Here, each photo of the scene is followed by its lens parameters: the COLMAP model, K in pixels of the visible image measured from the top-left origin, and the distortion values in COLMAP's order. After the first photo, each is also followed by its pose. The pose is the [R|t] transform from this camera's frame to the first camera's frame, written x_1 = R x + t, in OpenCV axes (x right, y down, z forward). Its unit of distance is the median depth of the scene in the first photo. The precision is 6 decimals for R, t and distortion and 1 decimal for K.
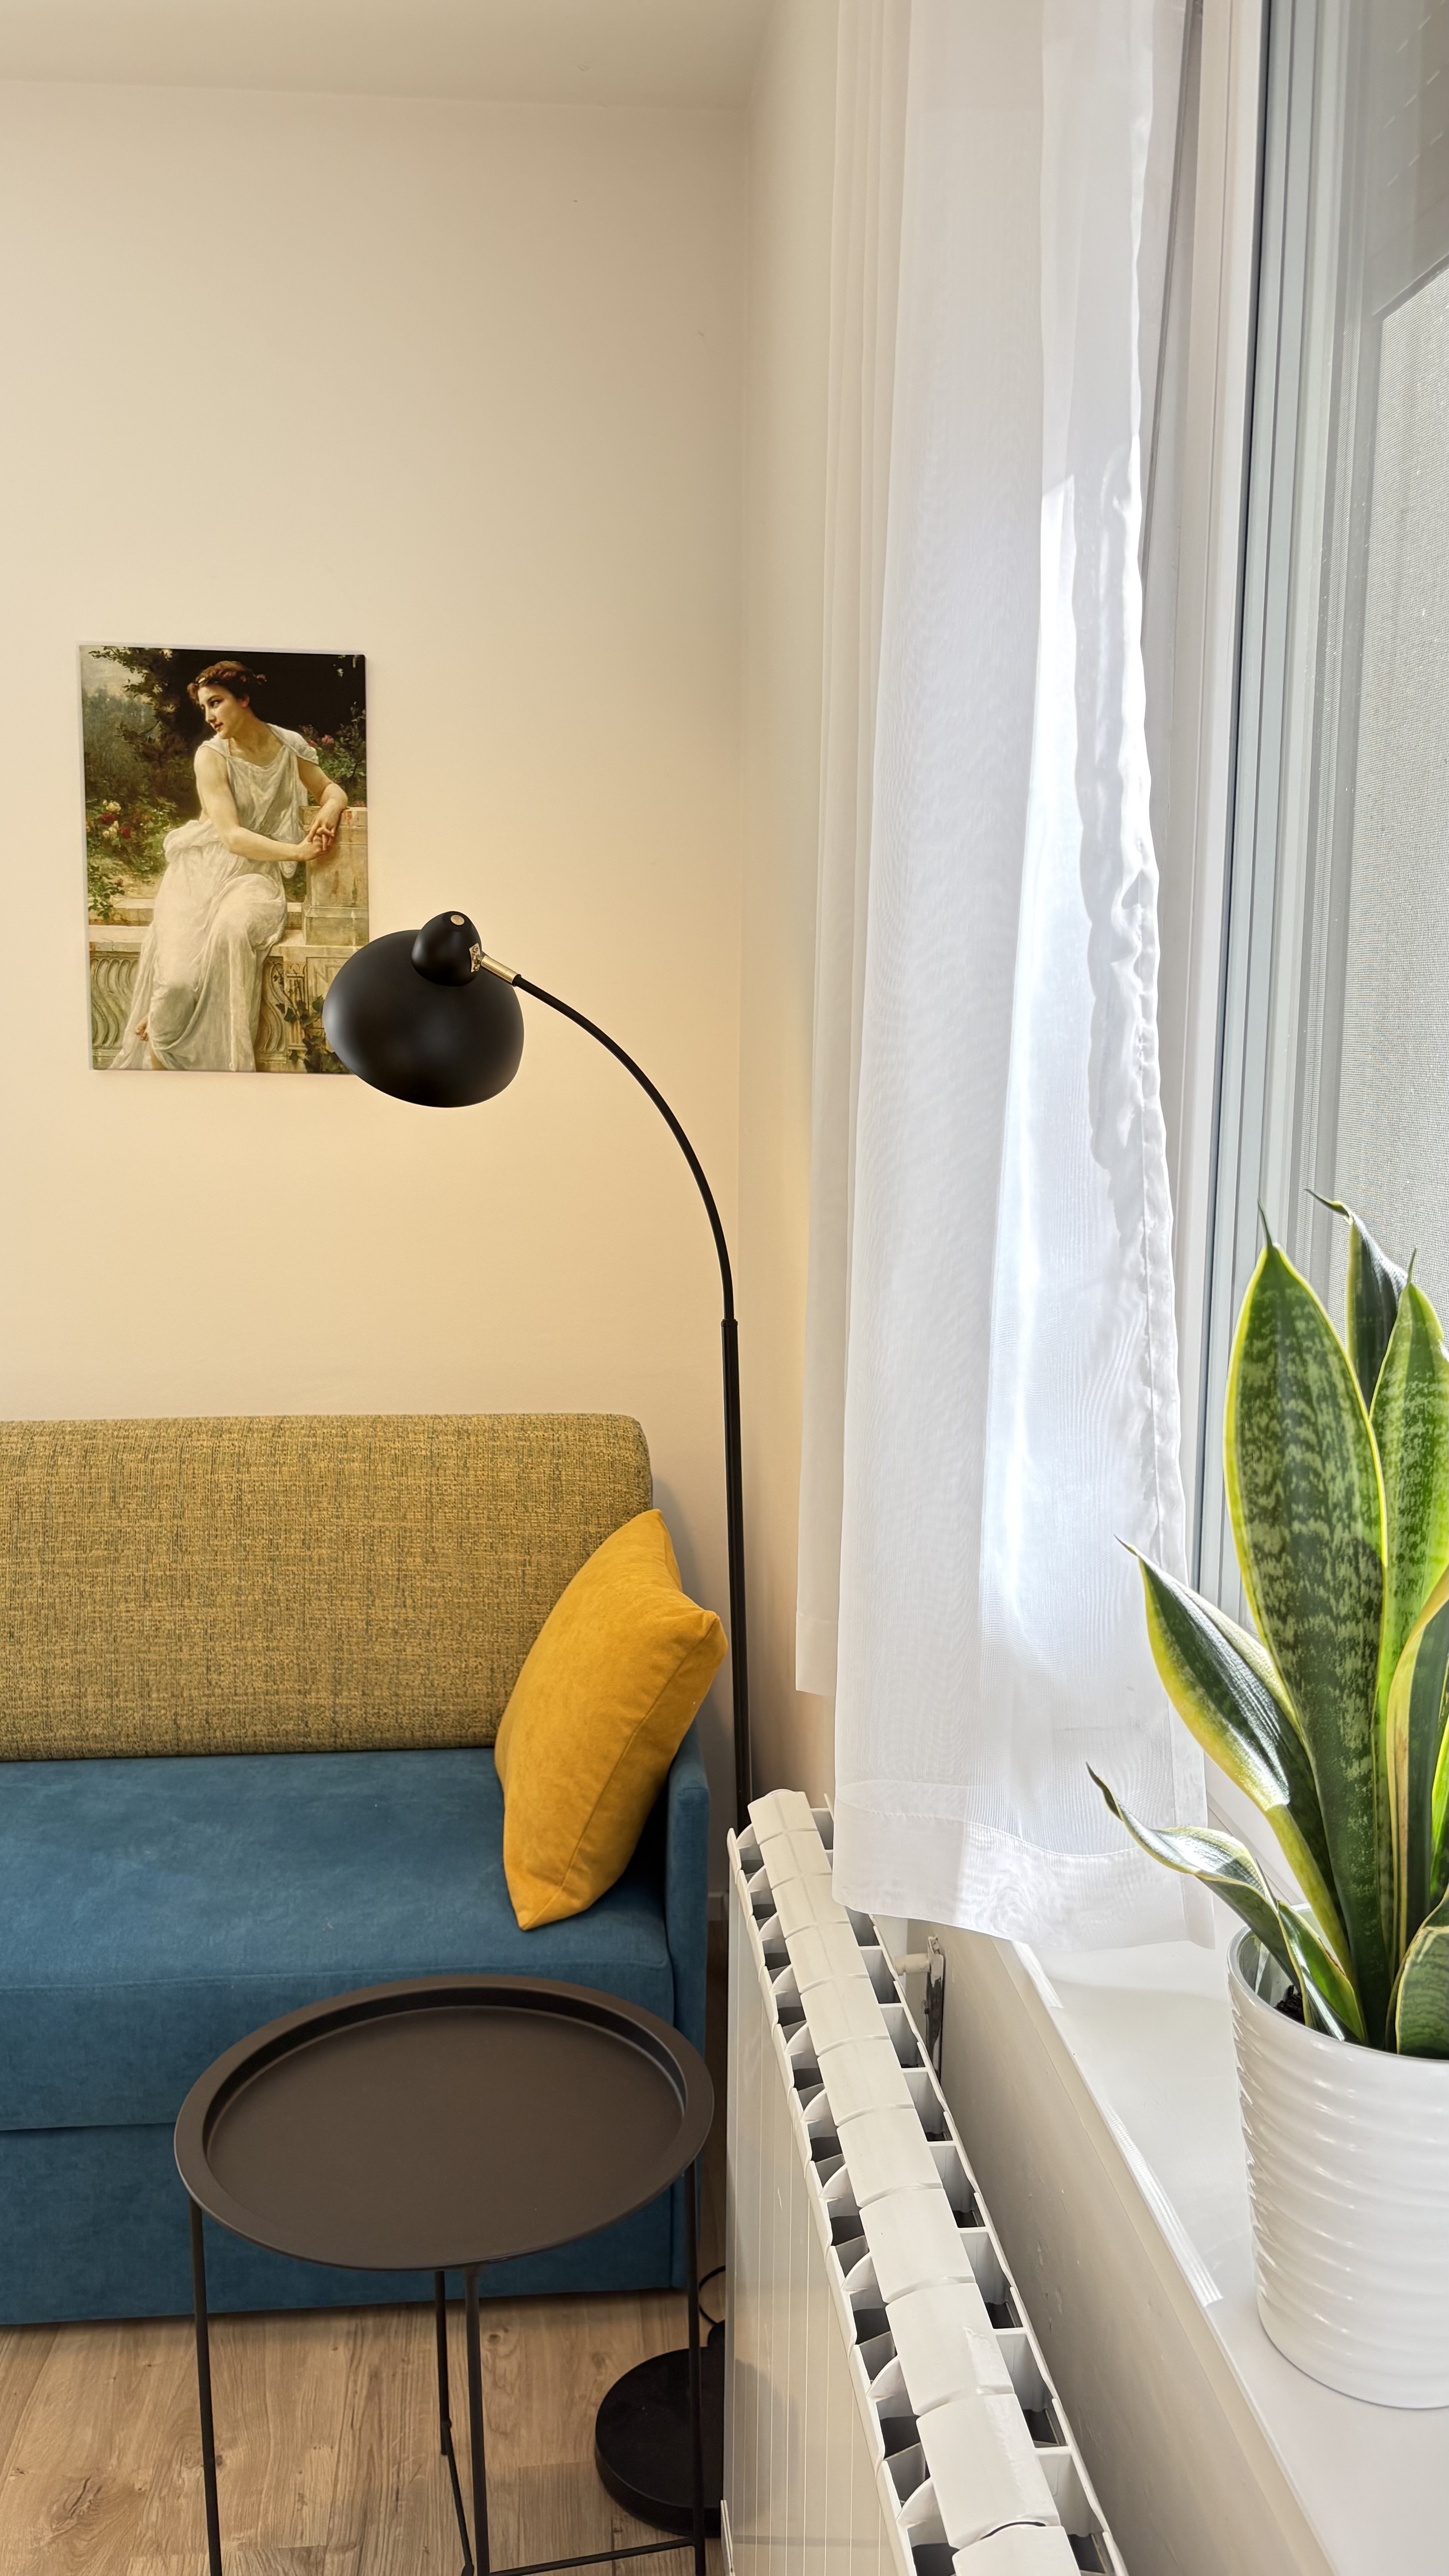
lens RADIAL K [[1952.5, 0, 738.7], [0, 1952.5, 1285.4], [0, 0, 1]] dist [0.060024, -0.116047]
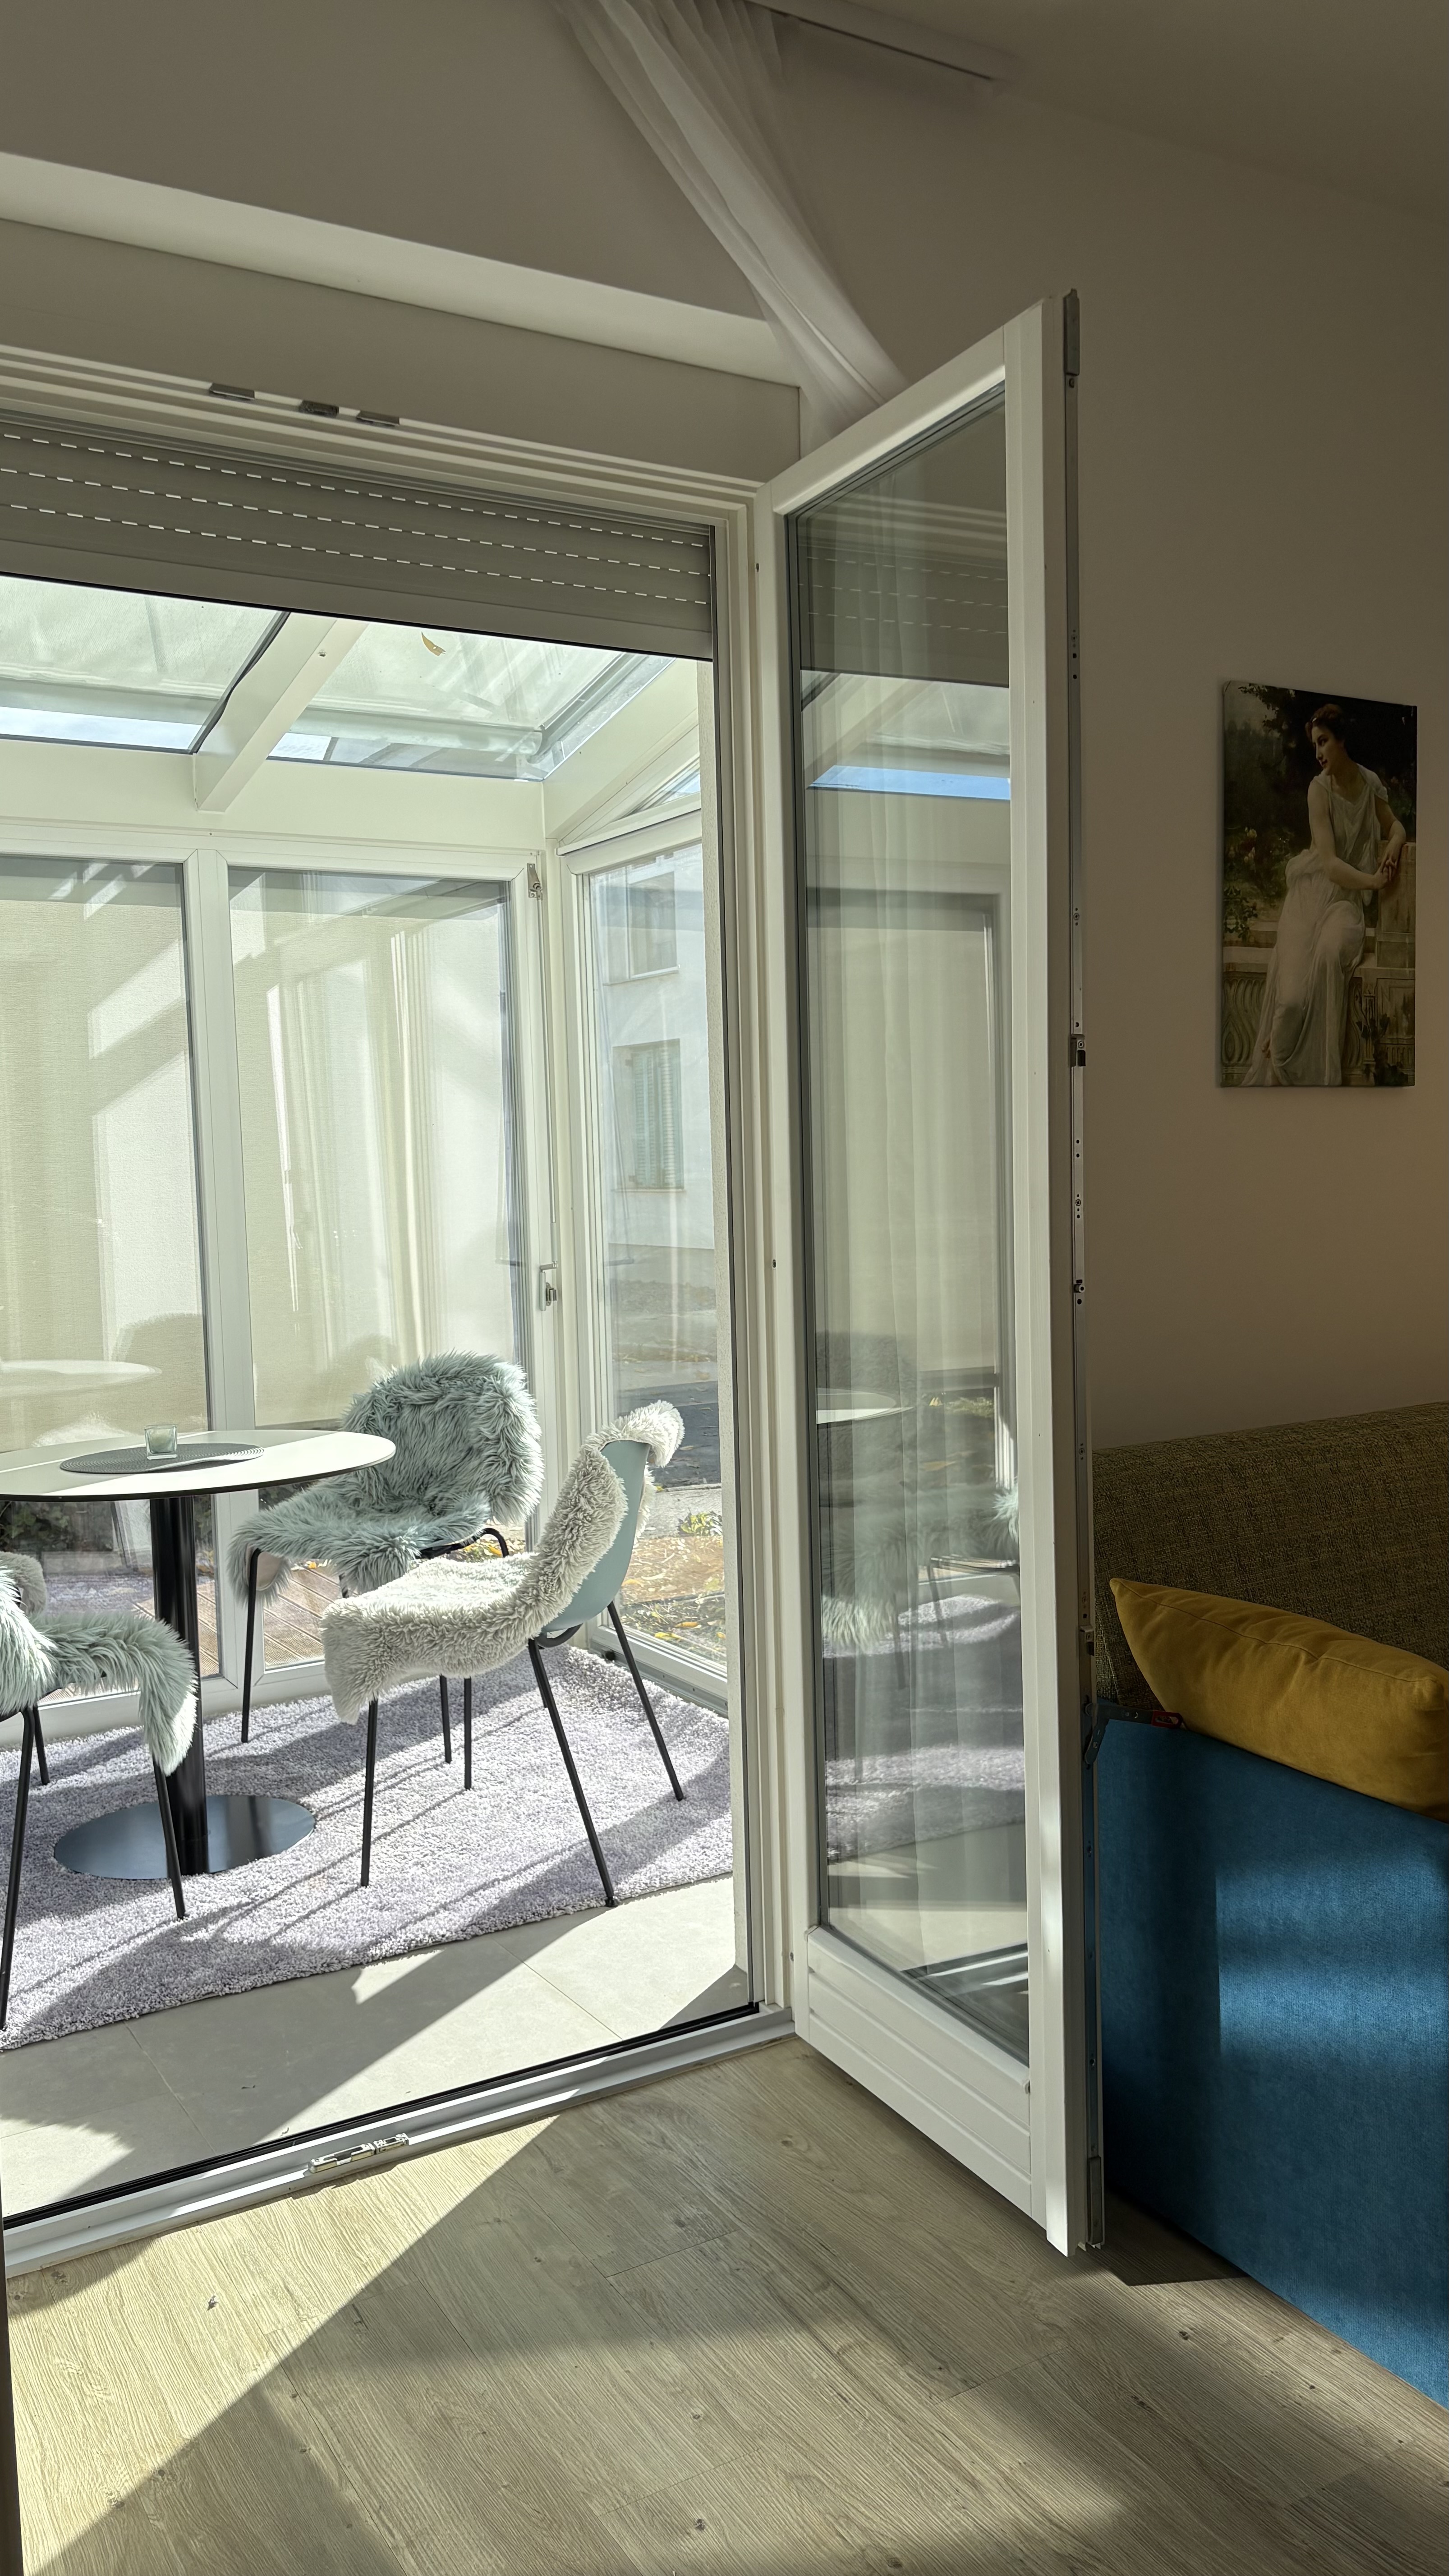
lens RADIAL K [[1934.9, 0, 739.6], [0, 1934.9, 1289.4], [0, 0, 1]] dist [0.037758, -0.042893]
pose [[0.902919, -0.063286, 0.425127, -1.016296], [0.097839, 0.993397, -0.059916, 0.031839], [-0.418528, 0.095693, 0.903148, 0.205058]]
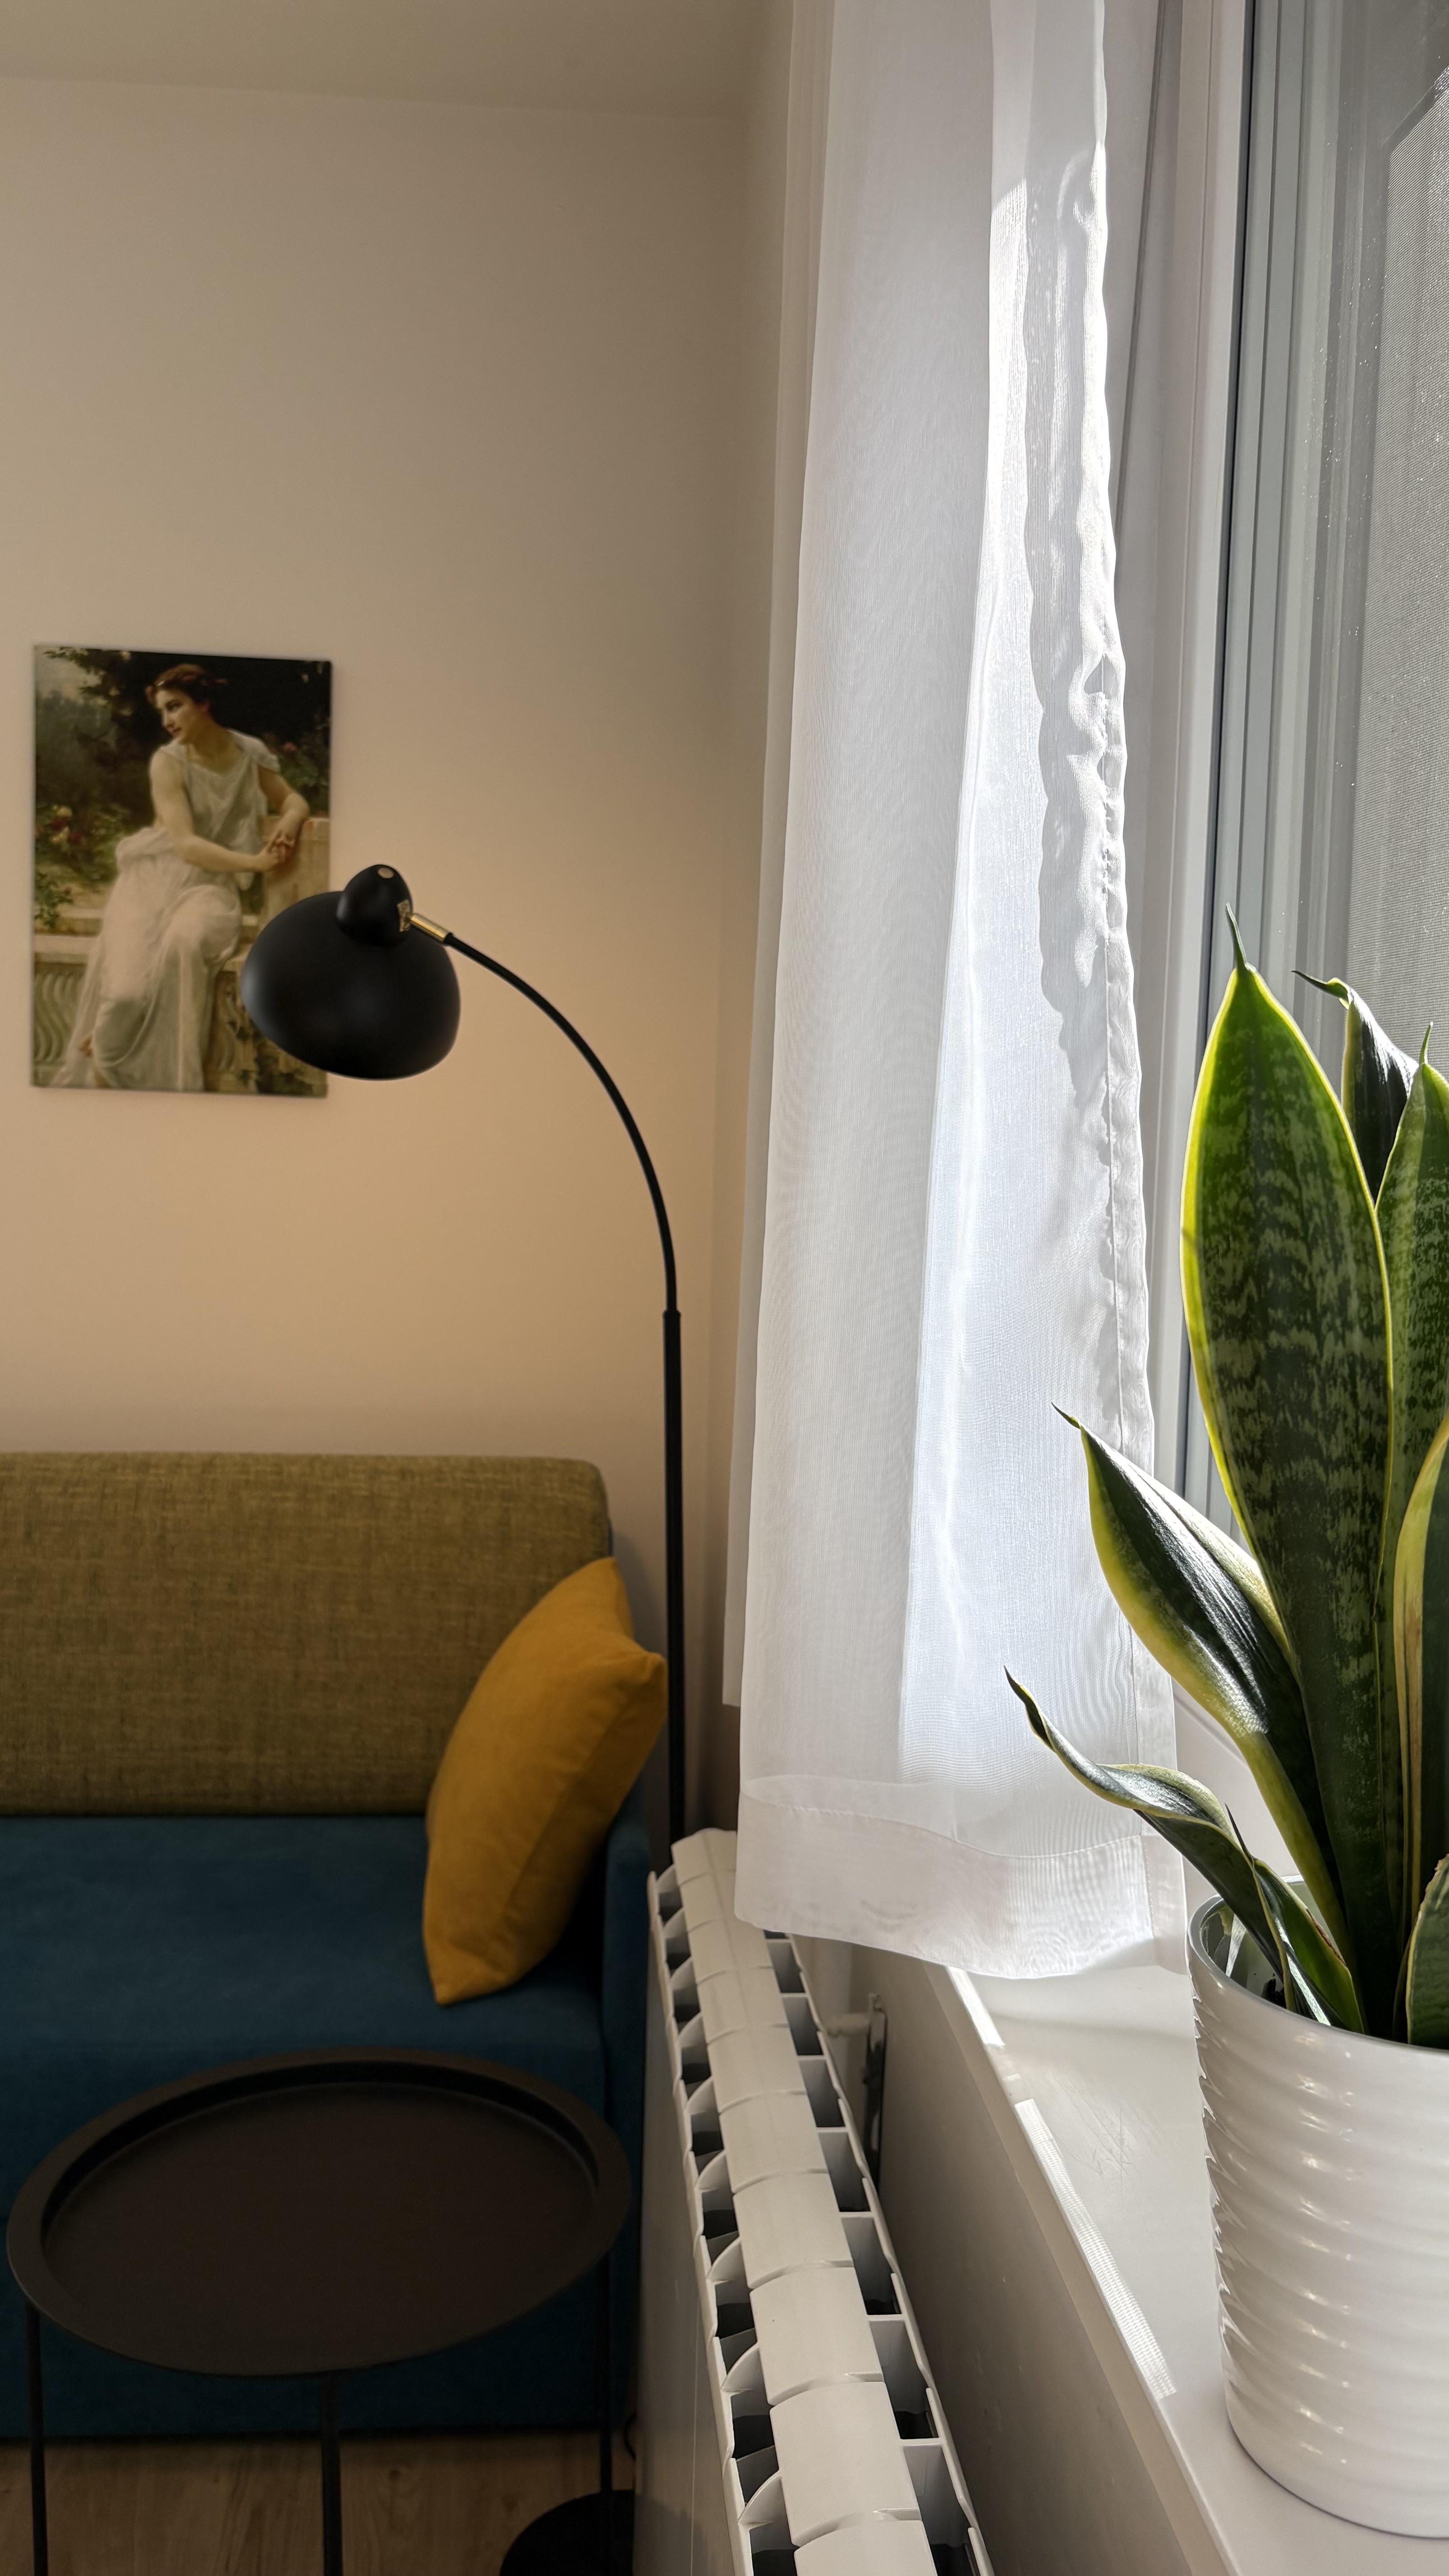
lens RADIAL K [[1962.6, 0, 724.5], [0, 1962.6, 1288.0], [0, 0, 1]] dist [0.040040, -0.061767]
pose [[0.999731, 0.018343, -0.014197, 0.021095], [-0.019187, 0.997904, -0.061798, 0.040775], [0.013034, 0.062054, 0.997988, 0.060350]]
